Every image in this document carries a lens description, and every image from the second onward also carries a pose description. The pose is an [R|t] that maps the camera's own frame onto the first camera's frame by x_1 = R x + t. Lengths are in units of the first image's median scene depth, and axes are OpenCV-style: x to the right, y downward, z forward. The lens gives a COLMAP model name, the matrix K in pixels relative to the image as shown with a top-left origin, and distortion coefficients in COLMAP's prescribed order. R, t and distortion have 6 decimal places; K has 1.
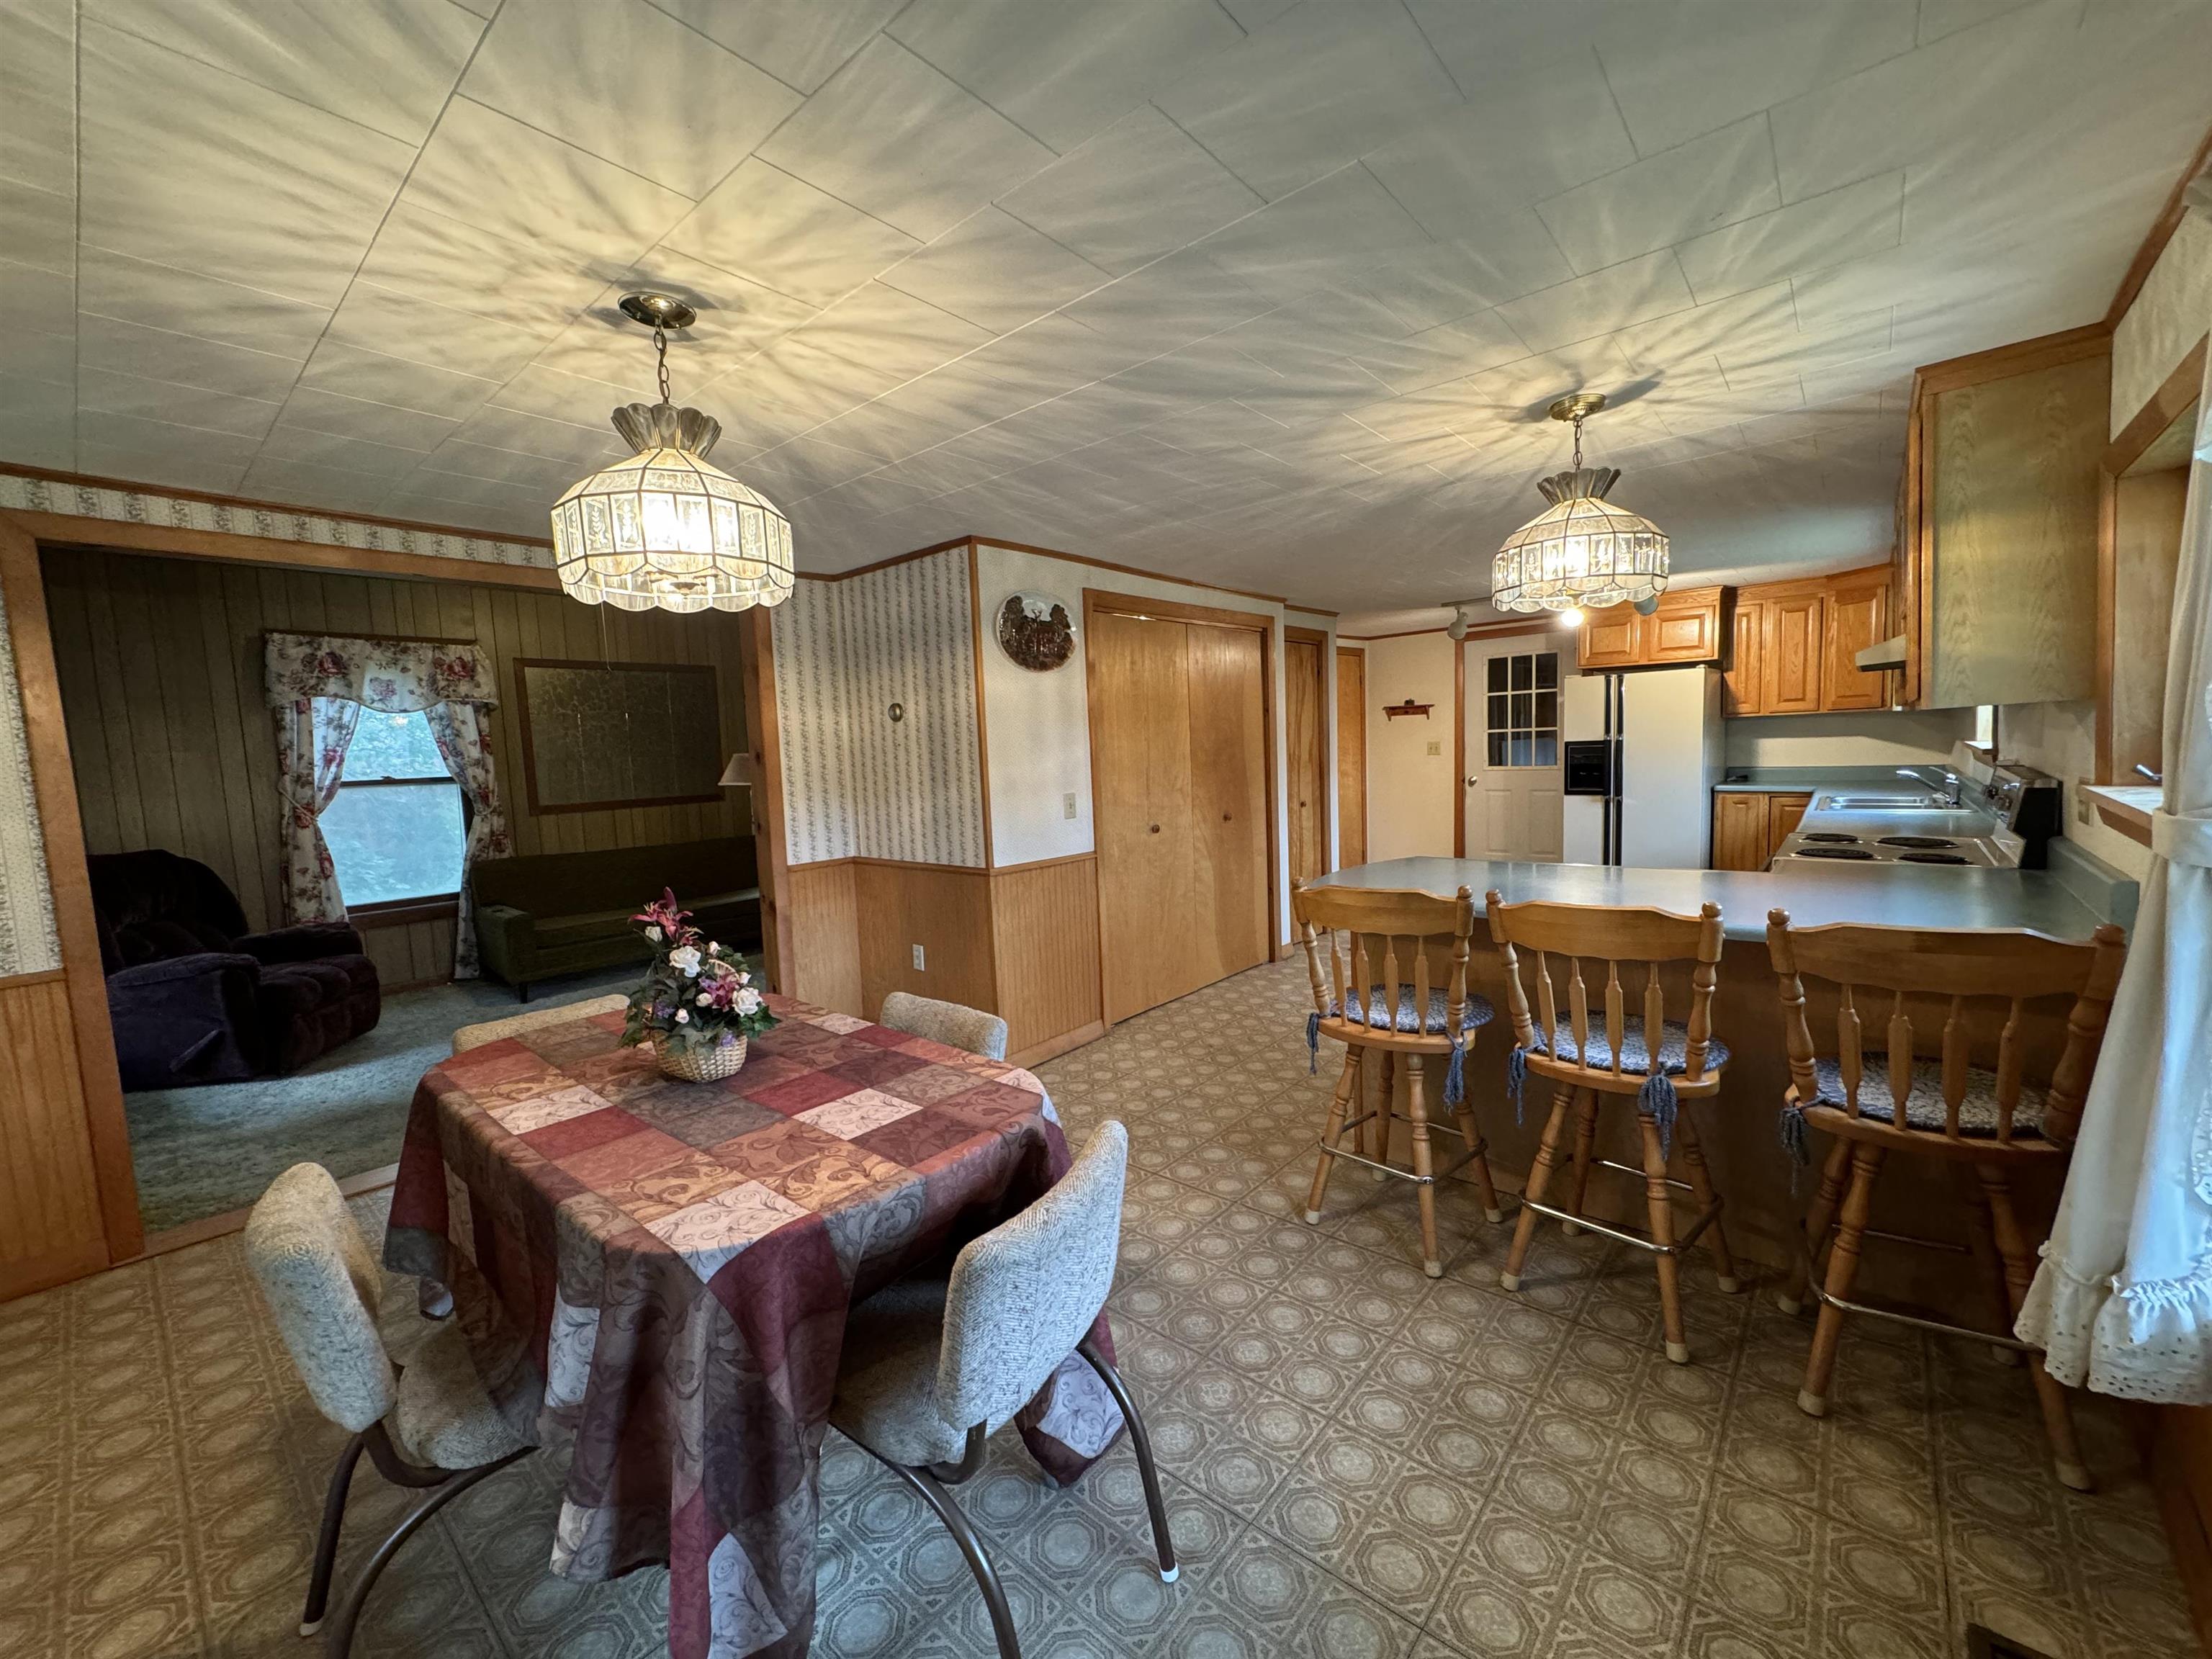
lens RADIAL K [[882.3, 0, 1105.1], [0, 882.3, 830.1], [0, 0, 1]] dist [-0.001059, 0.000020]
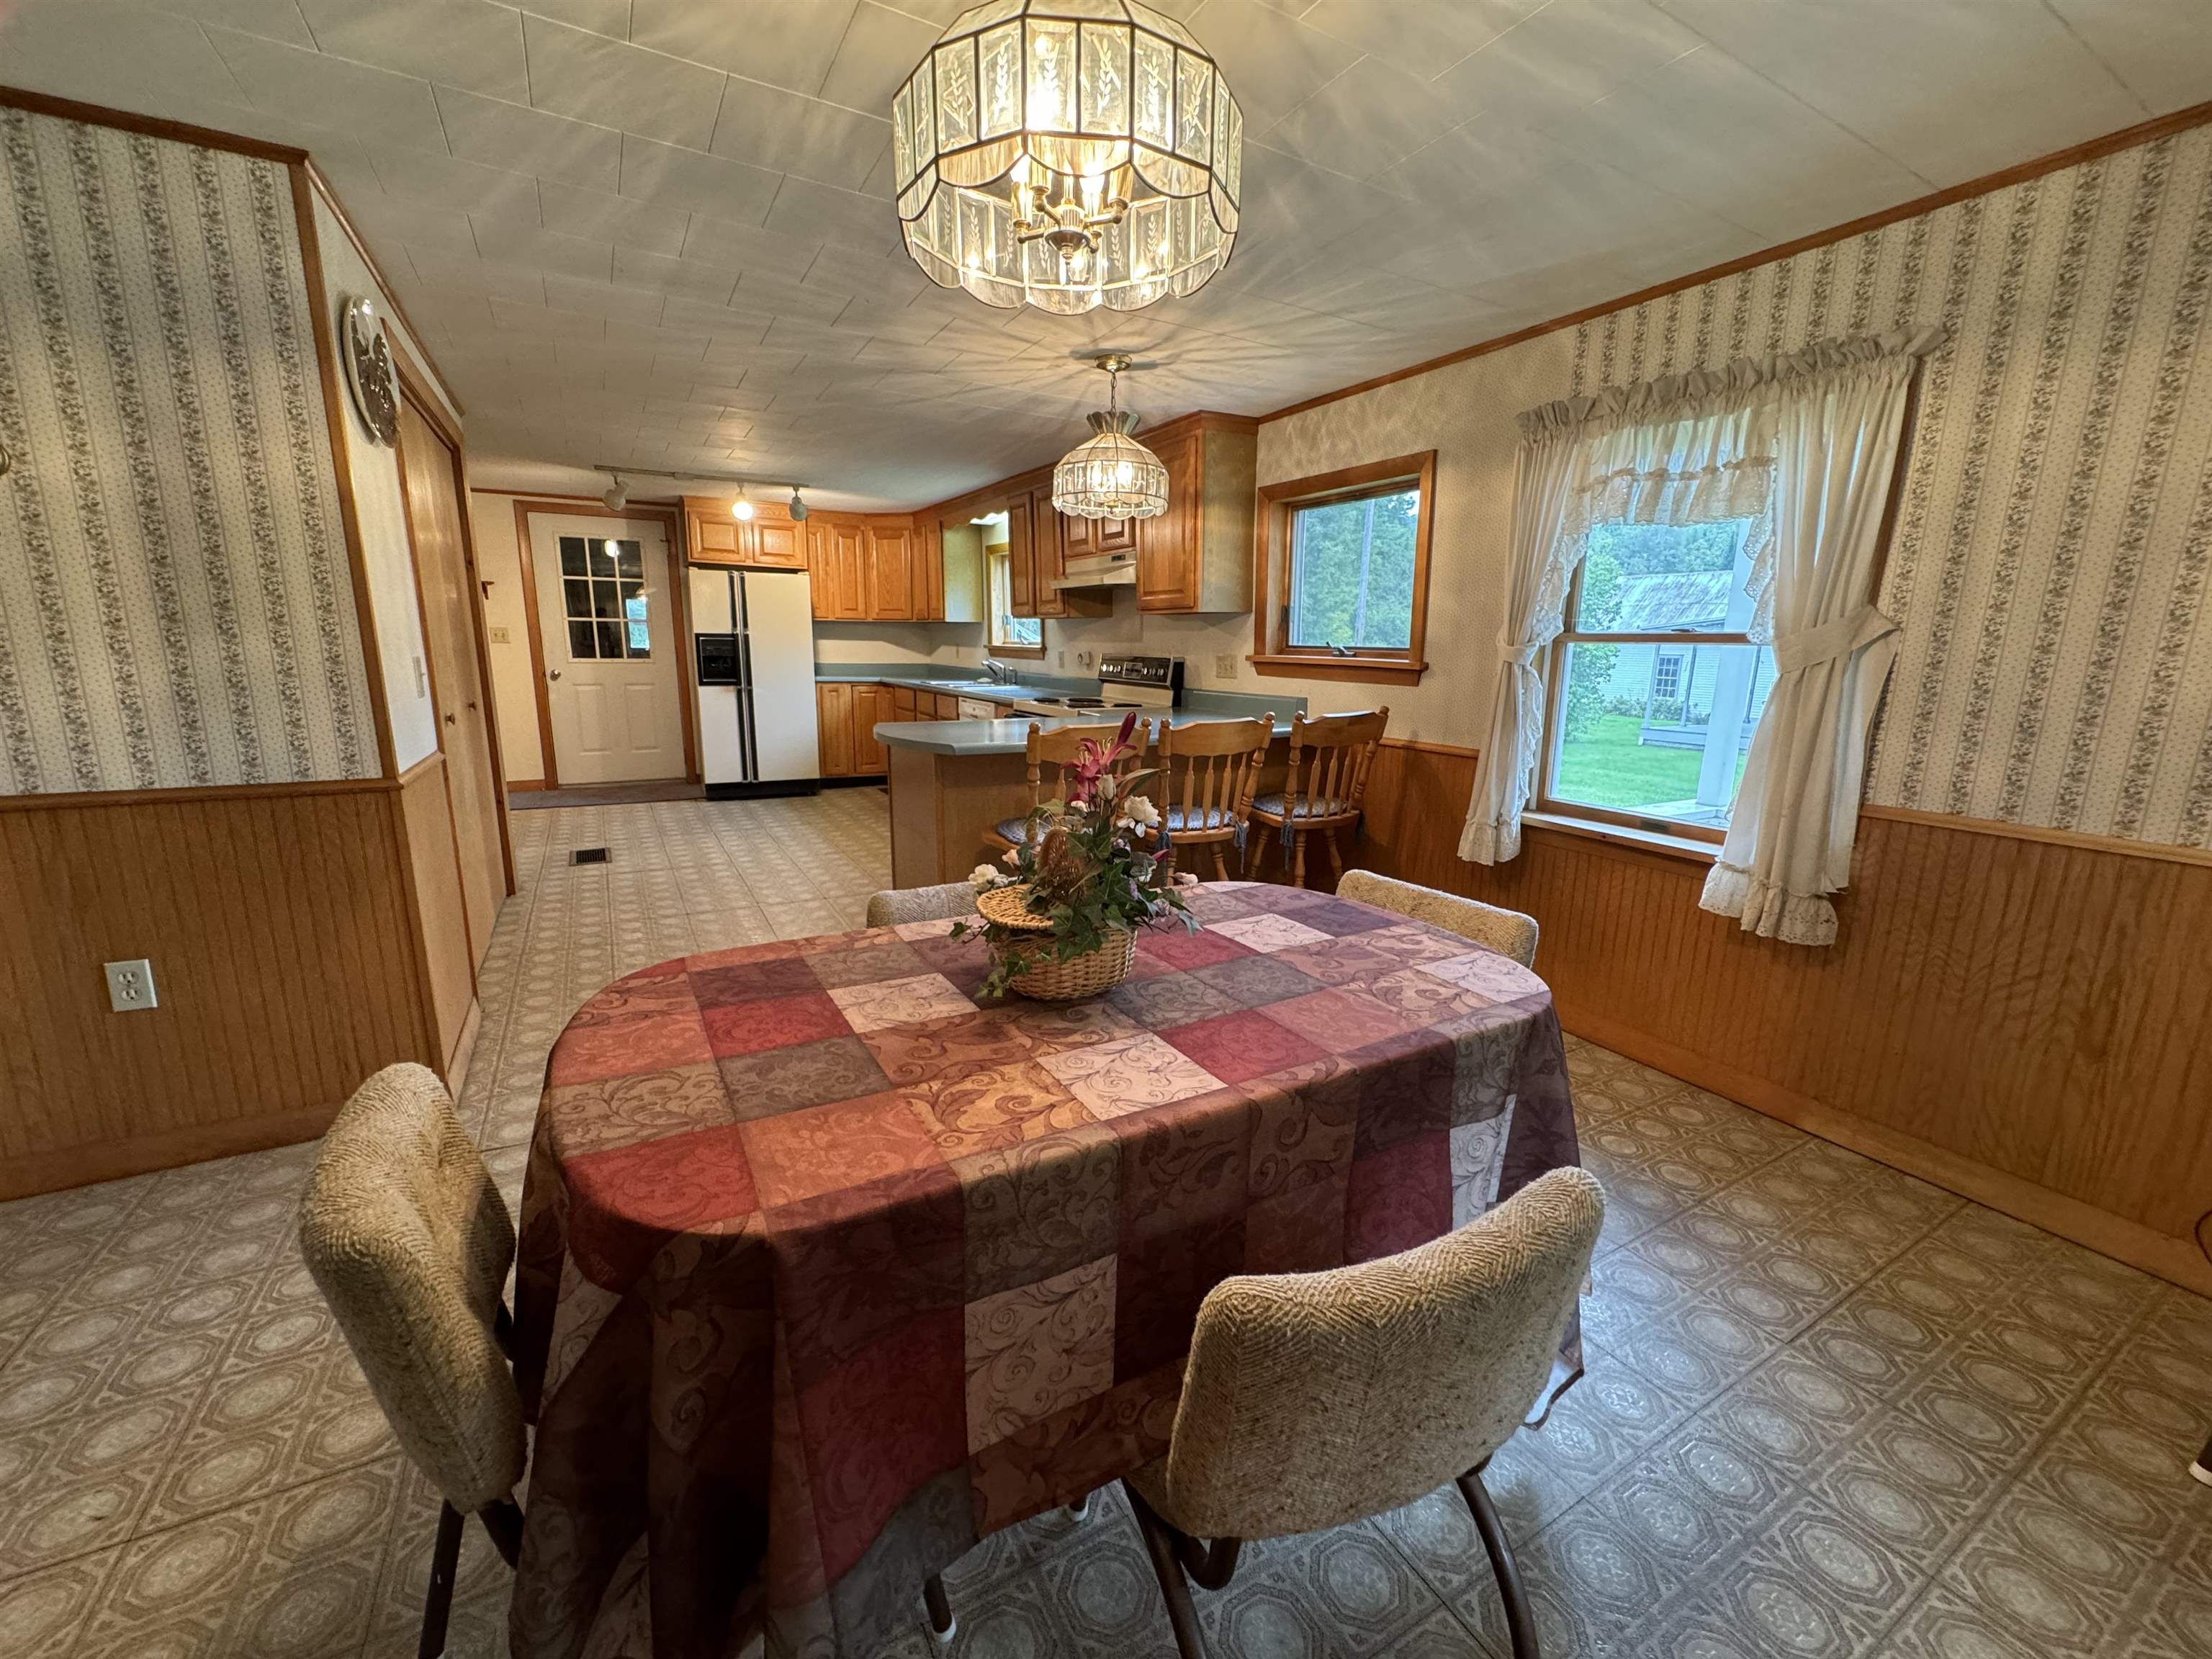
lens RADIAL K [[882.3, 0, 1104.9], [0, 882.3, 828.9], [0, 0, 1]] dist [-0.001059, 0.000020]
pose [[0.336125, -0.147483, 0.930198, -0.445017], [0.061257, 0.988995, 0.134670, 0.023209], [-0.939823, 0.011715, 0.341461, 0.301254]]
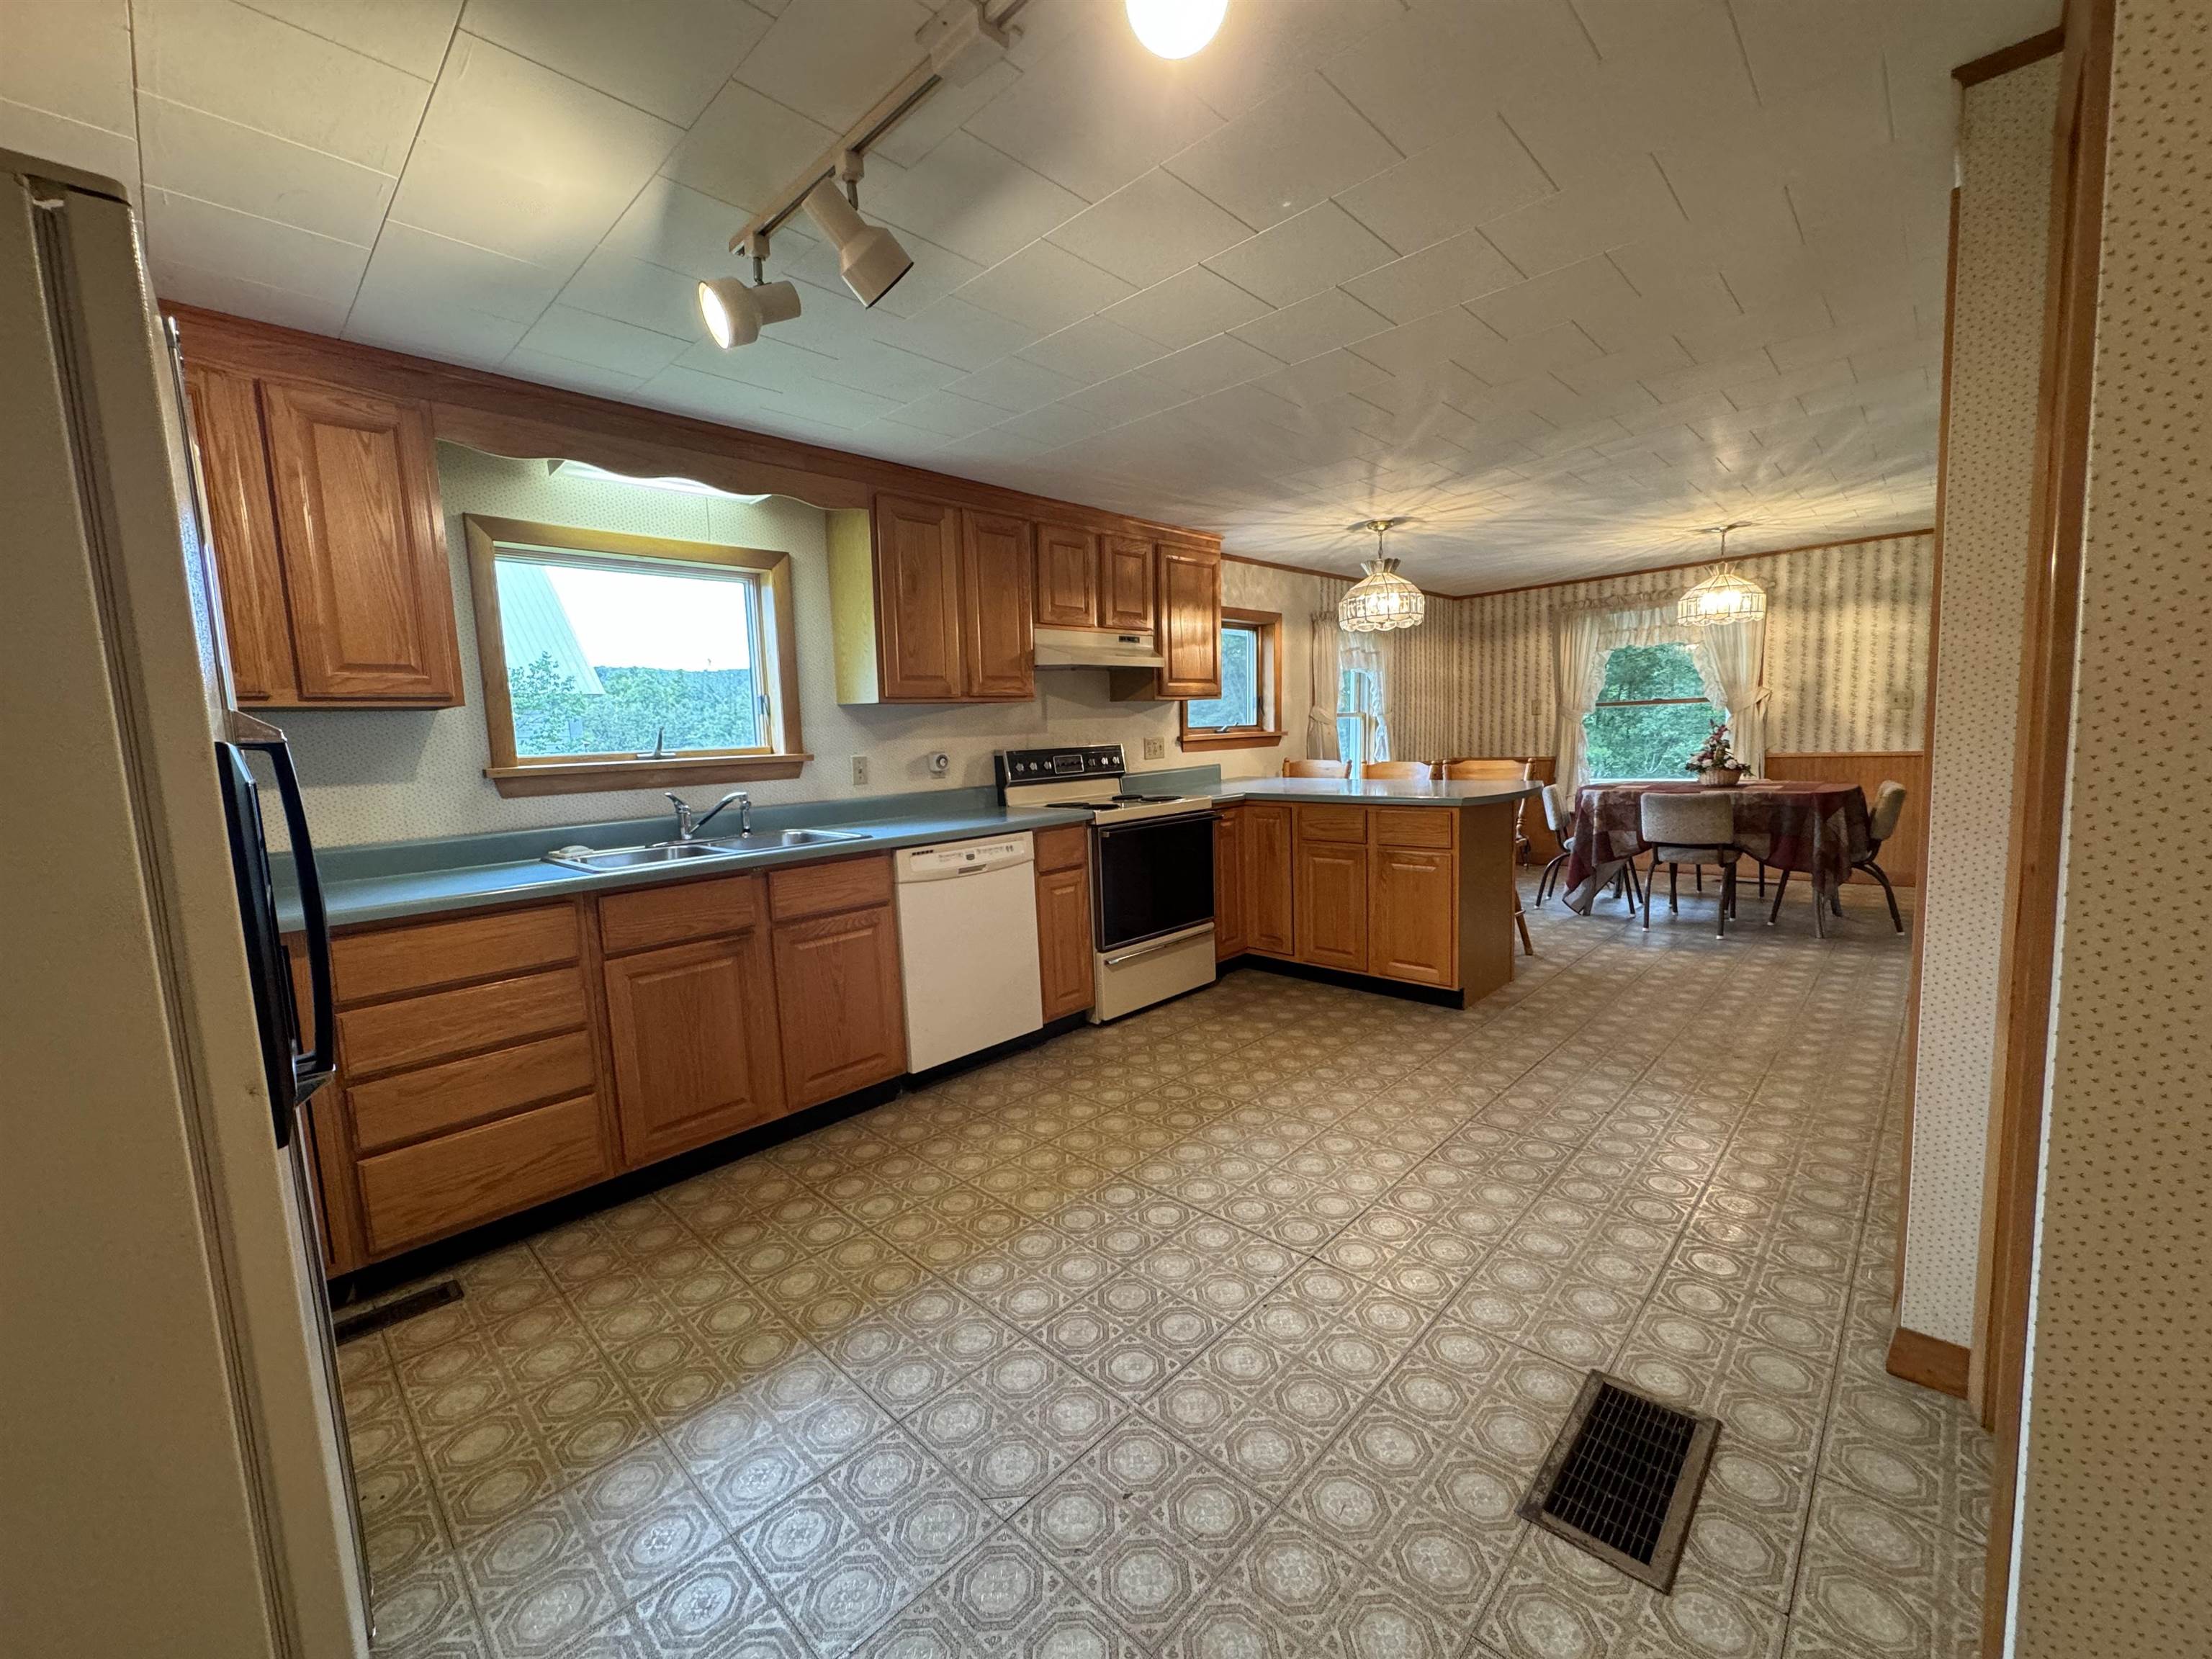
lens RADIAL K [[882.3, 0, 1106.5], [0, 882.3, 828.0], [0, 0, 1]] dist [-0.001059, 0.000020]
pose [[-0.994523, 0.080186, 0.067034, 0.566460], [0.092208, 0.975124, 0.201569, -0.149479], [-0.049204, 0.206647, -0.977178, 1.636110]]
